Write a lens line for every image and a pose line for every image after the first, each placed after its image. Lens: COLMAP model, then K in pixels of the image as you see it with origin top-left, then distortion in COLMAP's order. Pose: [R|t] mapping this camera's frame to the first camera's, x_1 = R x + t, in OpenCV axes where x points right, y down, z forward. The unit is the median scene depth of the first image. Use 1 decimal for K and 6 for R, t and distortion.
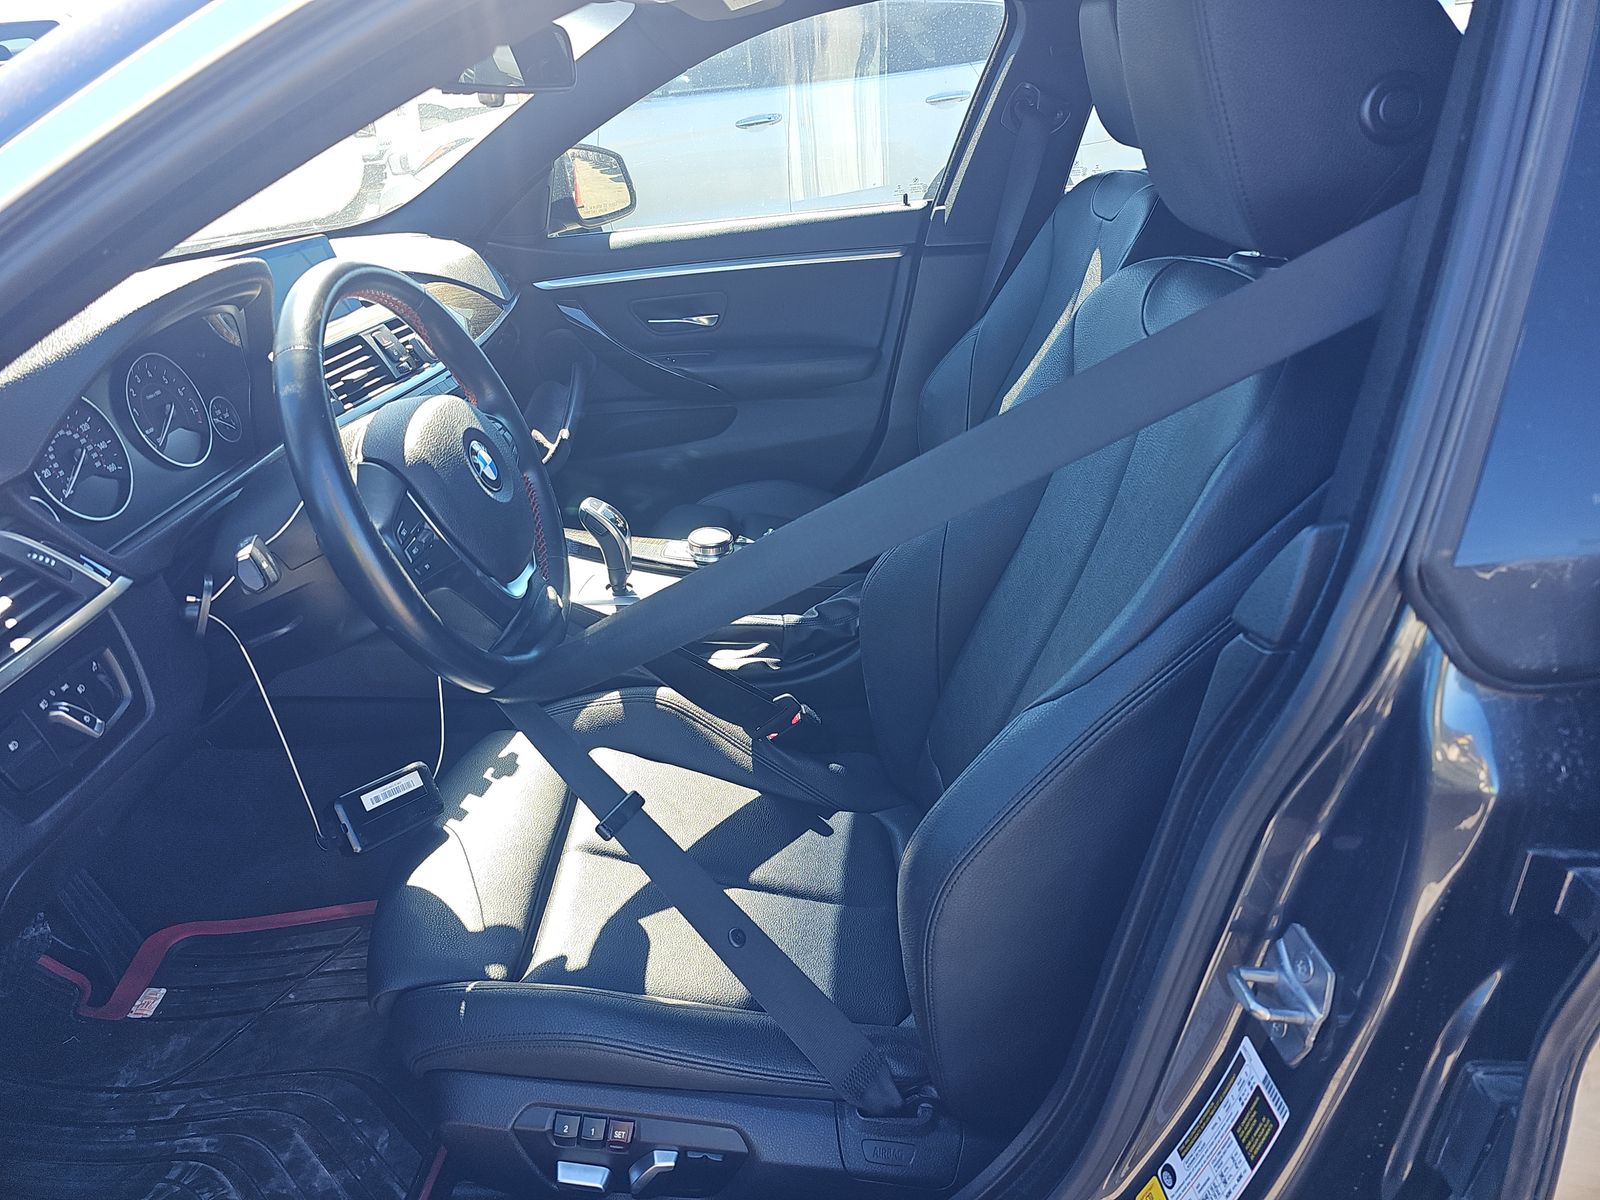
lens RADIAL K [[1077.6, 0, 805.0], [0, 1077.6, 602.2], [0, 0, 1]] dist [0.027539, -0.038563]
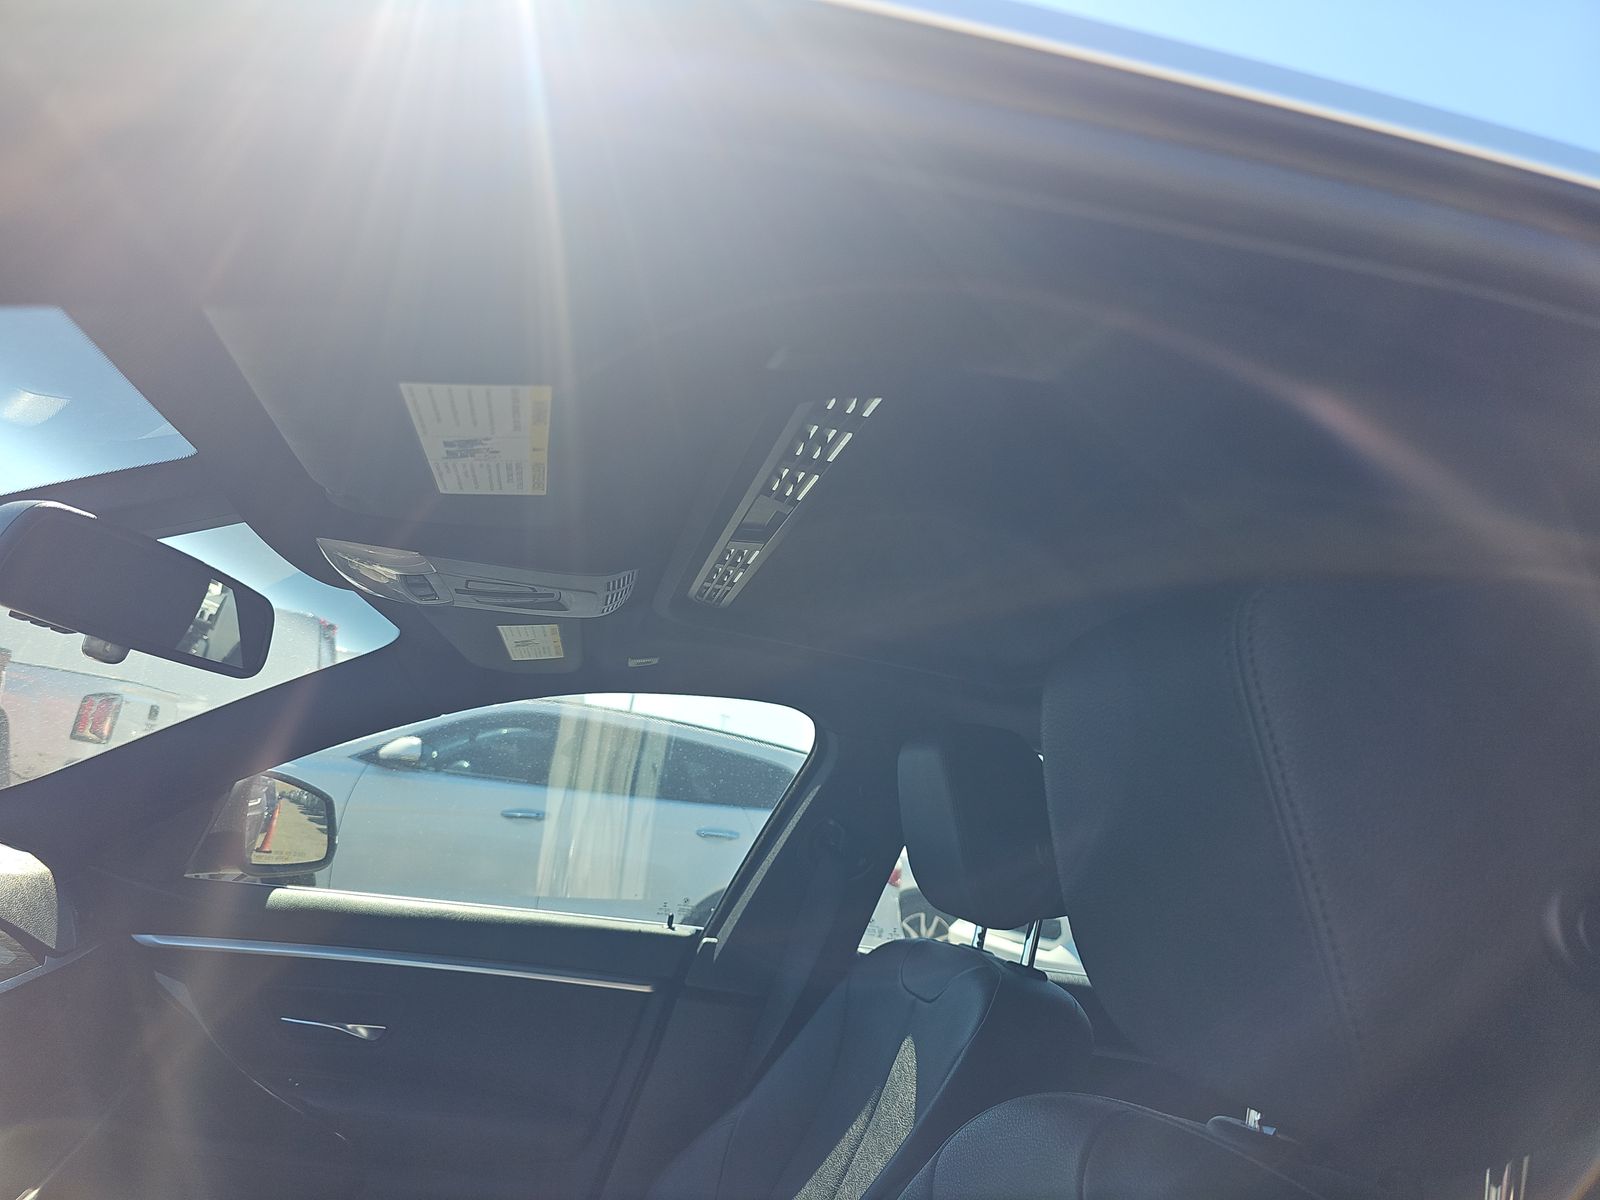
lens RADIAL K [[1077.6, 0, 795.4], [0, 1077.6, 592.8], [0, 0, 1]] dist [0.027539, -0.038563]
pose [[0.959805, 0.240220, 0.145148, 0.010484], [-0.101031, 0.778197, -0.619840, -0.114781], [-0.261852, 0.580261, 0.771188, 0.328823]]
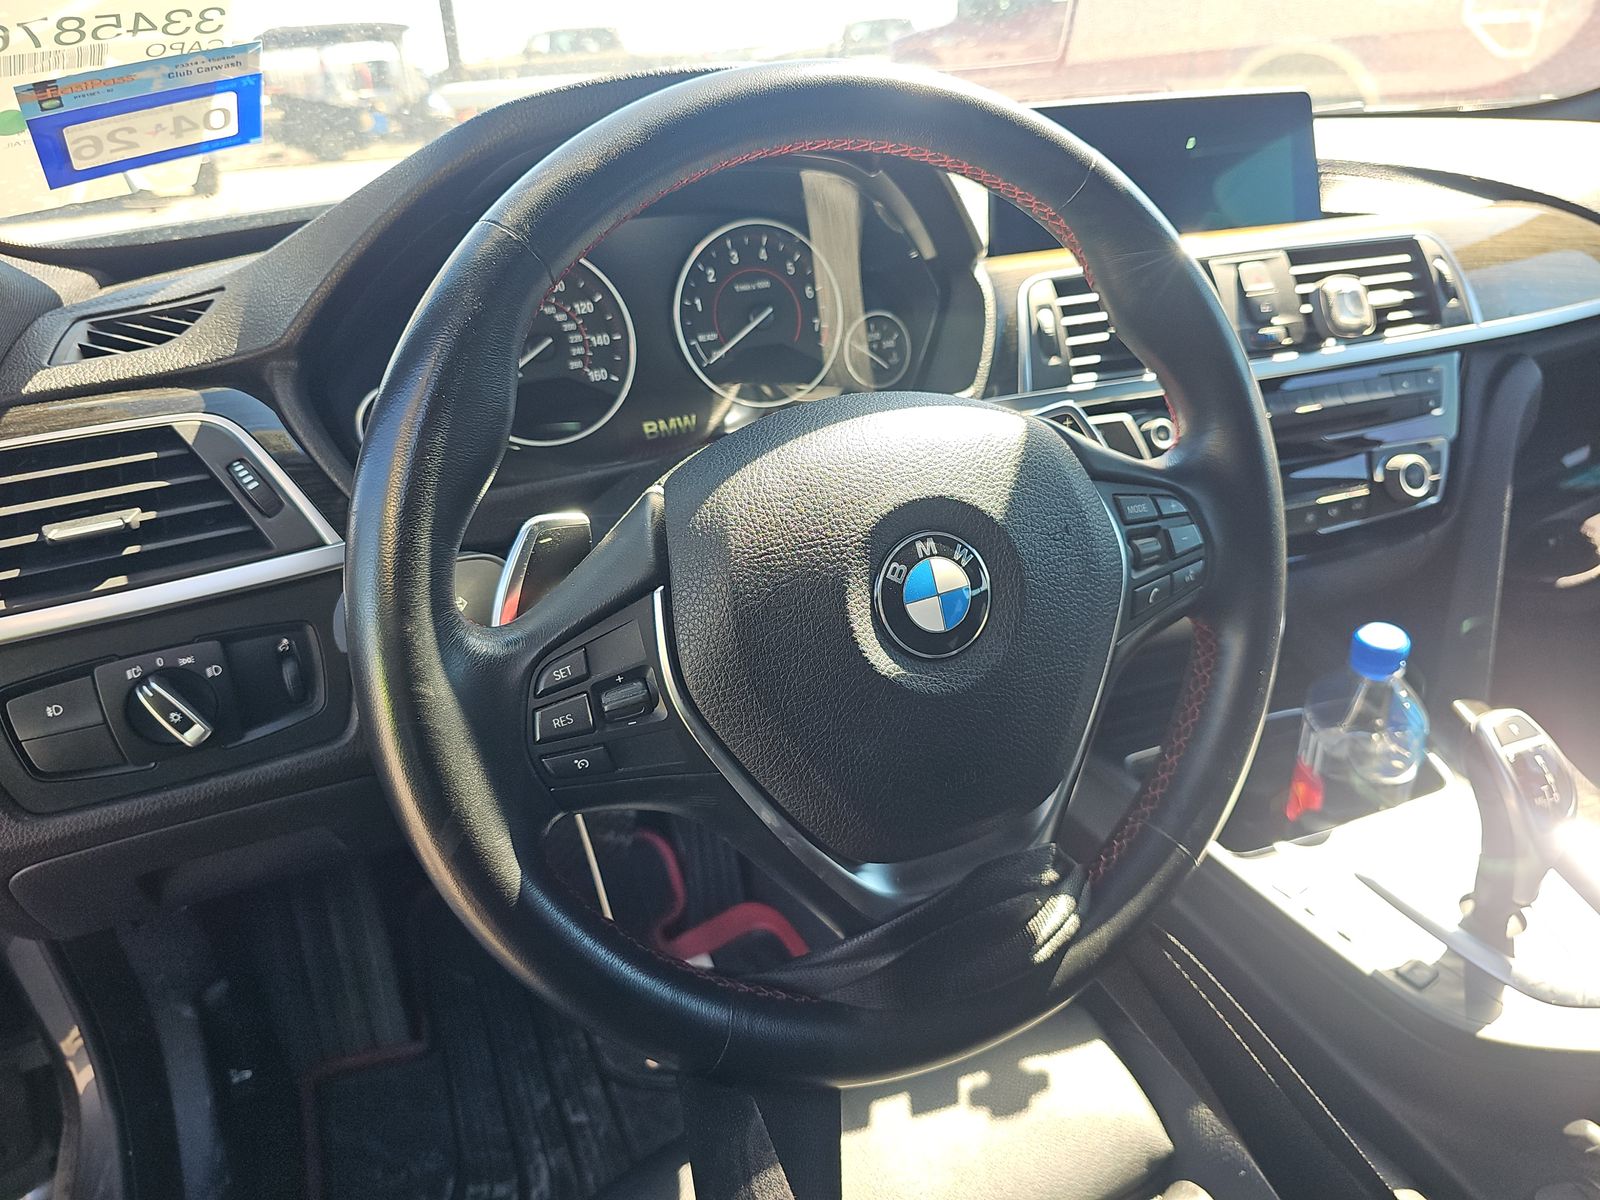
lens RADIAL K [[1077.6, 0, 786.9], [0, 1077.6, 588.5], [0, 0, 1]] dist [0.027539, -0.038563]
pose [[0.438433, 0.401448, -0.804125, 0.003586], [-0.359598, 0.898320, 0.252410, -0.156370], [0.823690, 0.178497, 0.538213, 0.547385]]
